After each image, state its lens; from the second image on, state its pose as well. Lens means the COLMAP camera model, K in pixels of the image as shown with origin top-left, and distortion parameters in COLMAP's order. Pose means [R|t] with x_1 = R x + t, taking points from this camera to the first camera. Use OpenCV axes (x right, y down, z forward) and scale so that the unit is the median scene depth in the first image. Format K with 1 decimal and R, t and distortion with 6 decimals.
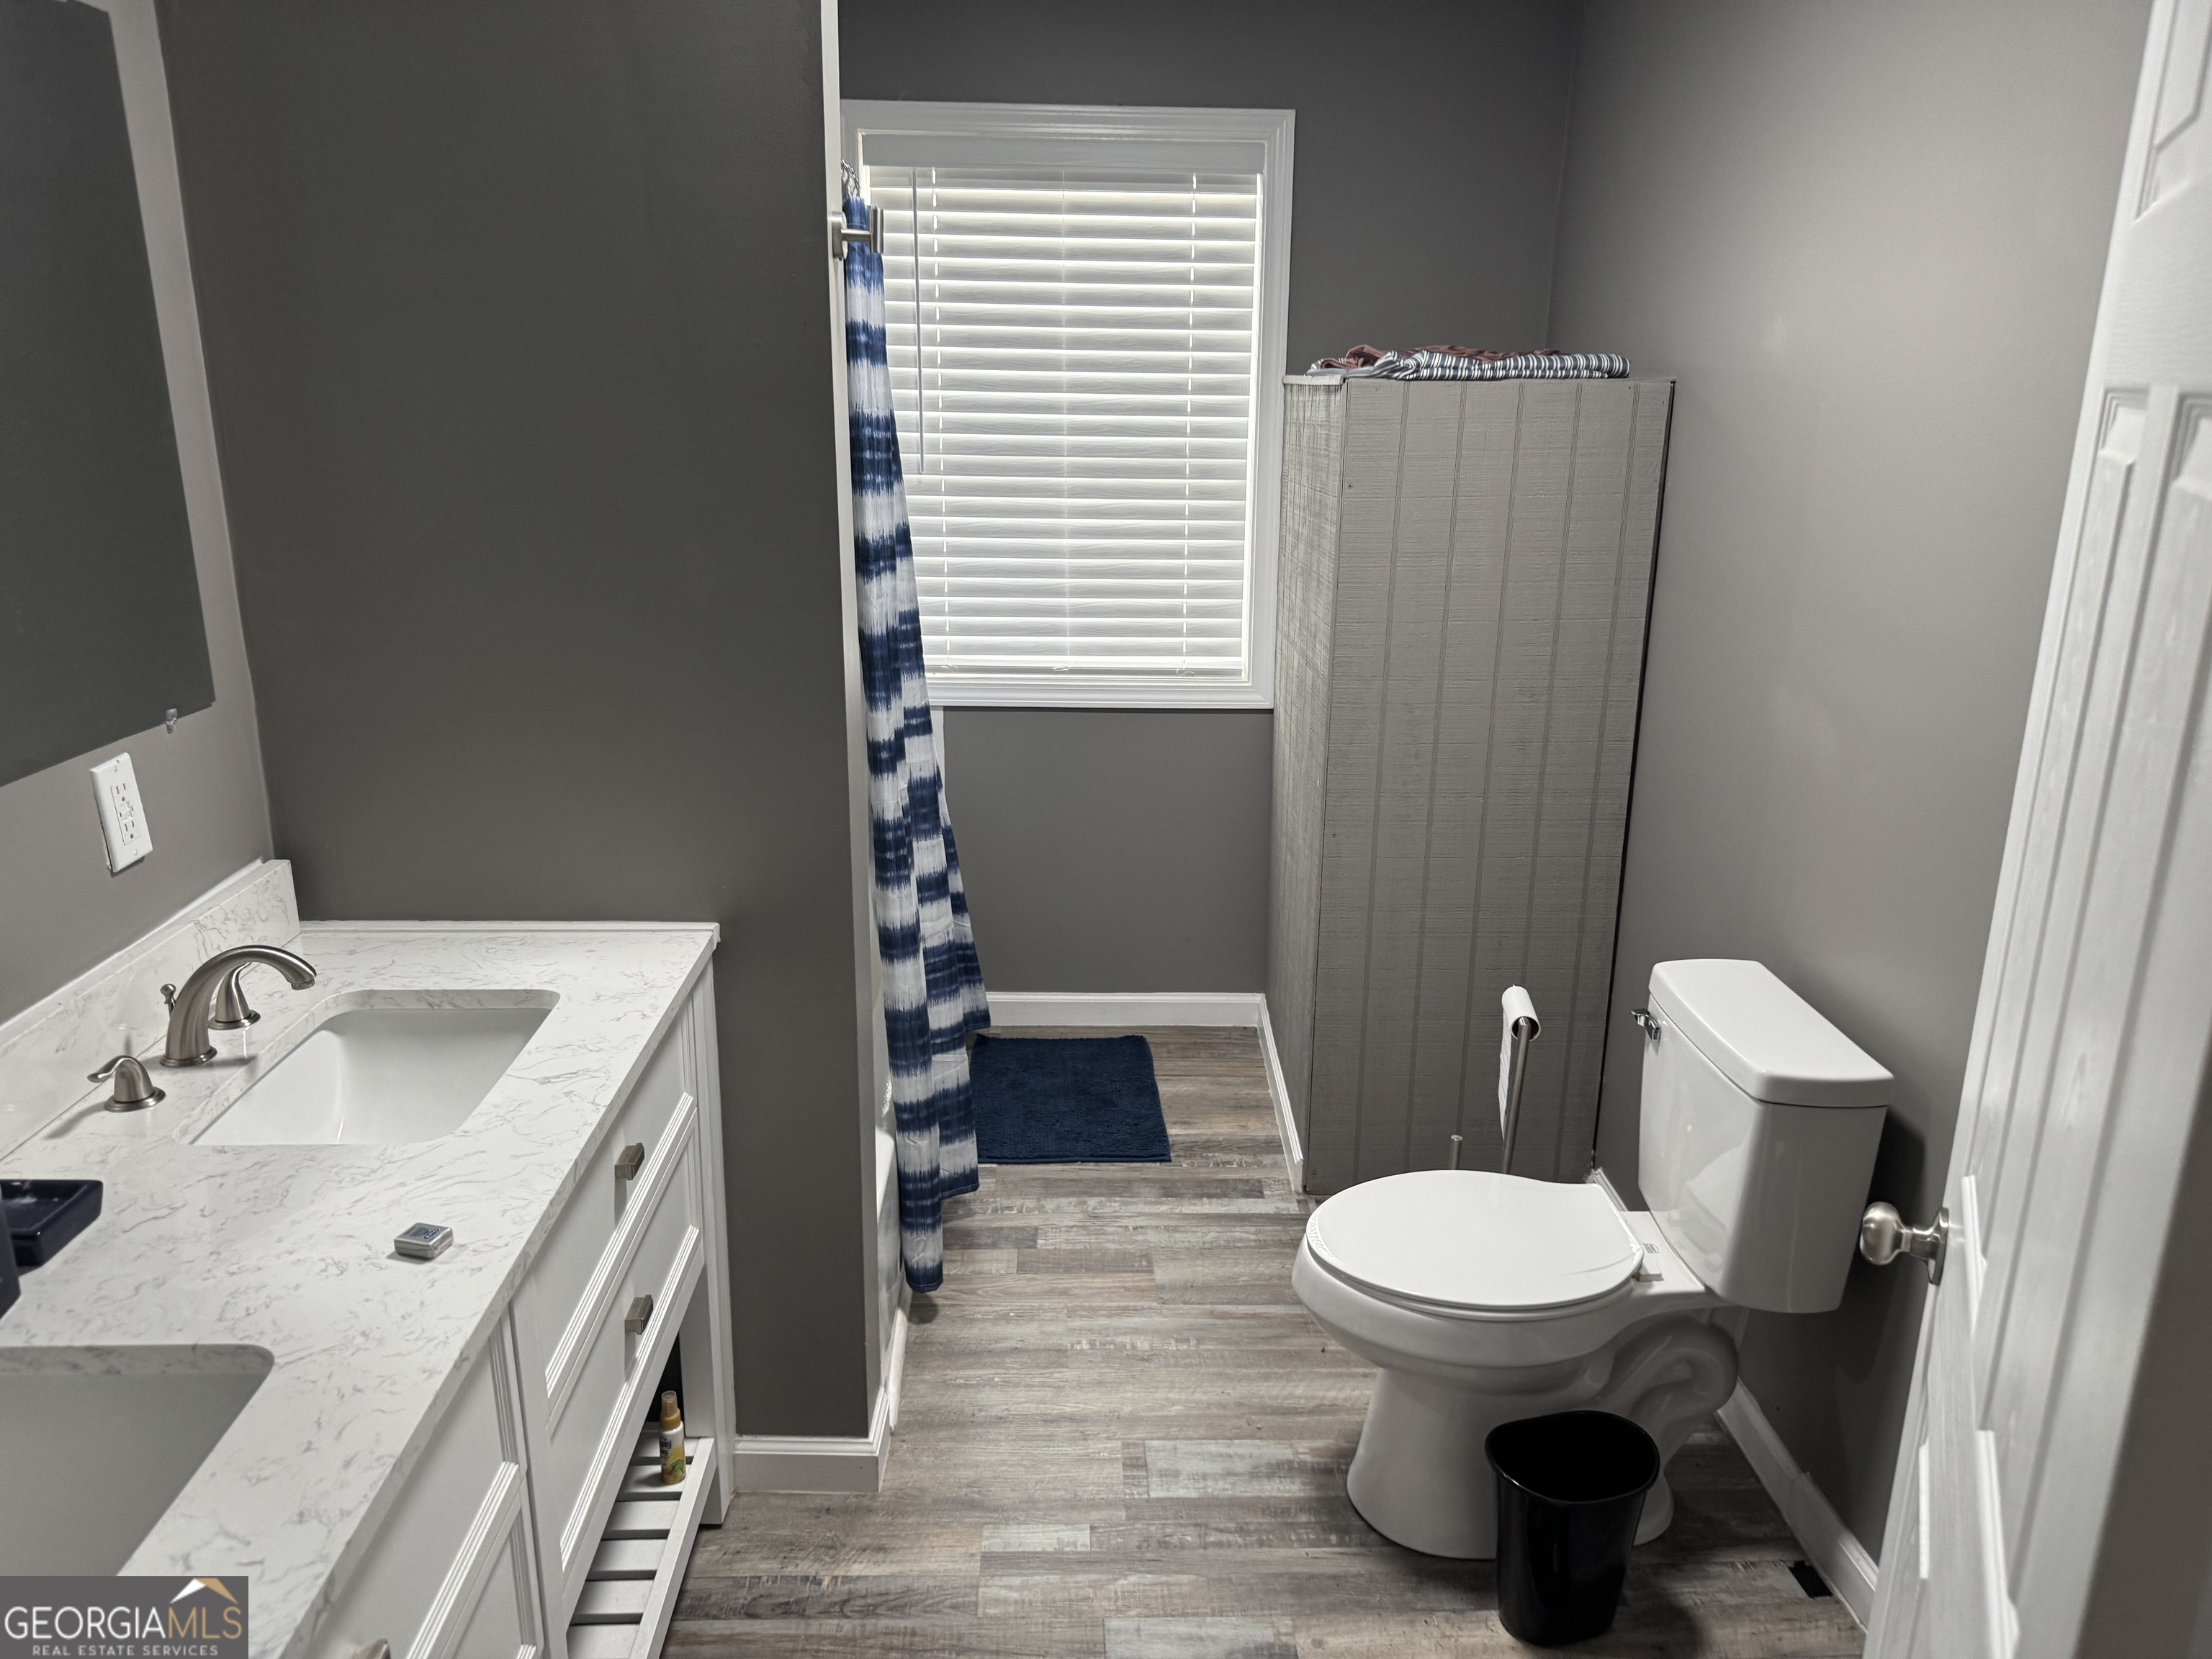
lens RADIAL K [[1619.9, 0, 1106.0], [0, 1619.9, 829.5], [0, 0, 1]] dist [0.213030, -0.293701]
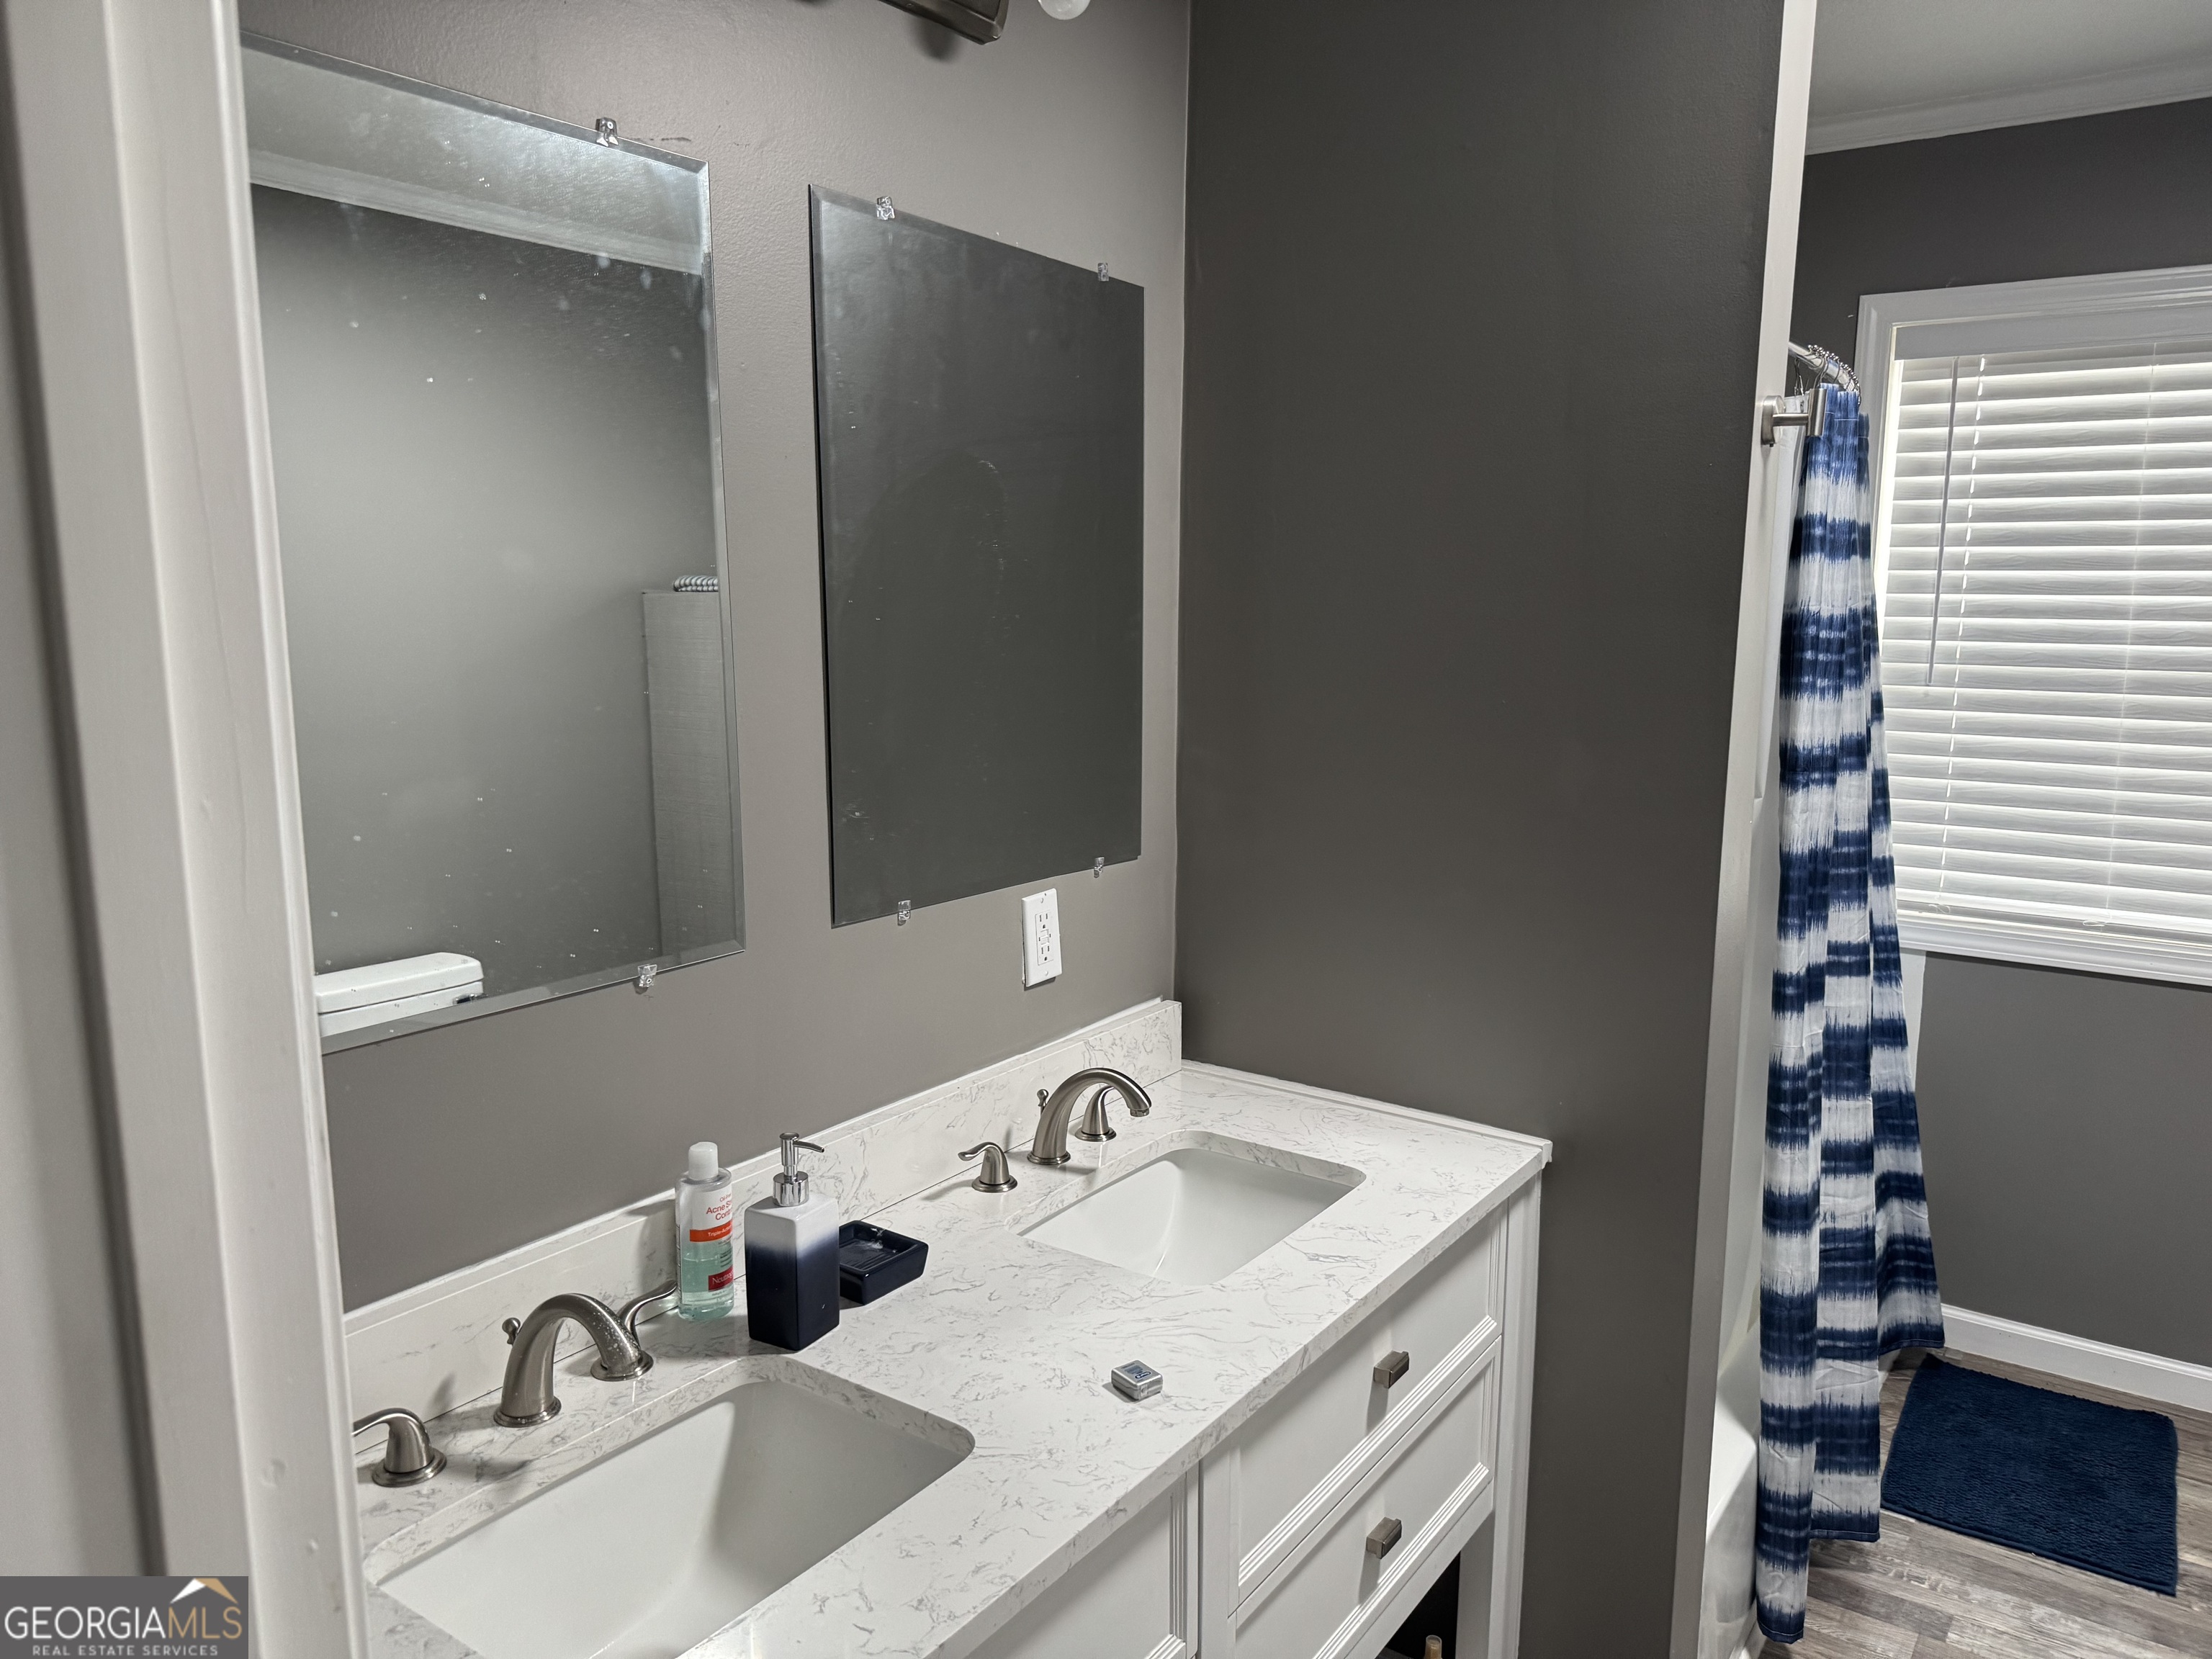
lens RADIAL K [[1606.0, 0, 1106.0], [0, 1606.0, 829.5], [0, 0, 1]] dist [0.074395, -0.071867]
pose [[0.797574, 0.088737, -0.596658, 0.081798], [-0.165225, 0.983430, -0.074604, -0.005493], [0.580152, 0.158086, 0.799020, 0.082528]]
